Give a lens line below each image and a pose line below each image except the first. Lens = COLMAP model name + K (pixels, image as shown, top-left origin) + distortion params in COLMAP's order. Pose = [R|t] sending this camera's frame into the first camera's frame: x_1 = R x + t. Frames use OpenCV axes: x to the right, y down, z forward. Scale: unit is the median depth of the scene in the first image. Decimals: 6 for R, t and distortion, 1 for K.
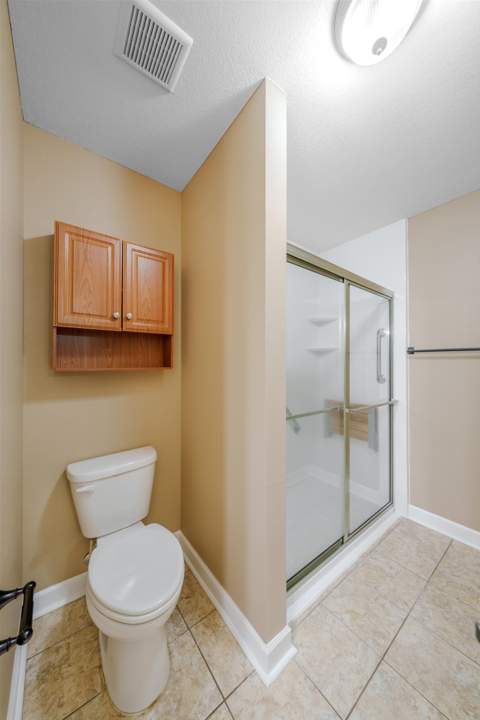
lens RADIAL K [[247.7, 0, 243.3], [0, 247.7, 360.5], [0, 0, 1]] dist [0.001947, 0.000274]
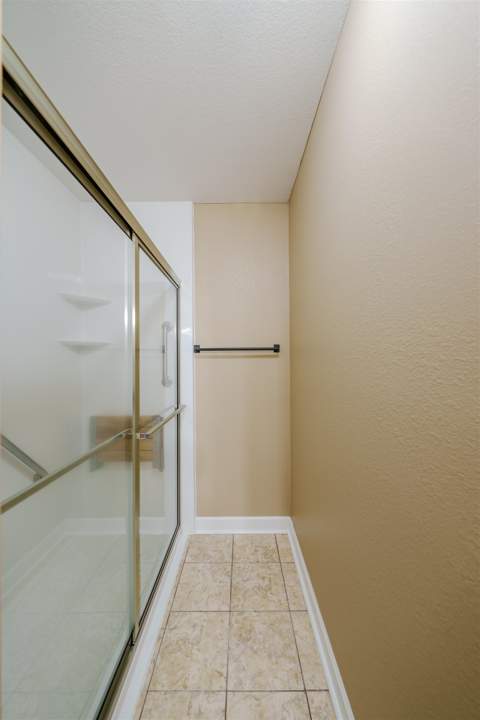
lens RADIAL K [[247.7, 0, 242.8], [0, 247.7, 359.4], [0, 0, 1]] dist [0.001947, 0.000274]
pose [[0.615658, -0.003480, 0.788006, 0.060525], [0.001920, 0.999994, 0.002916, -0.002511], [-0.788011, -0.000282, 0.615661, 0.309482]]
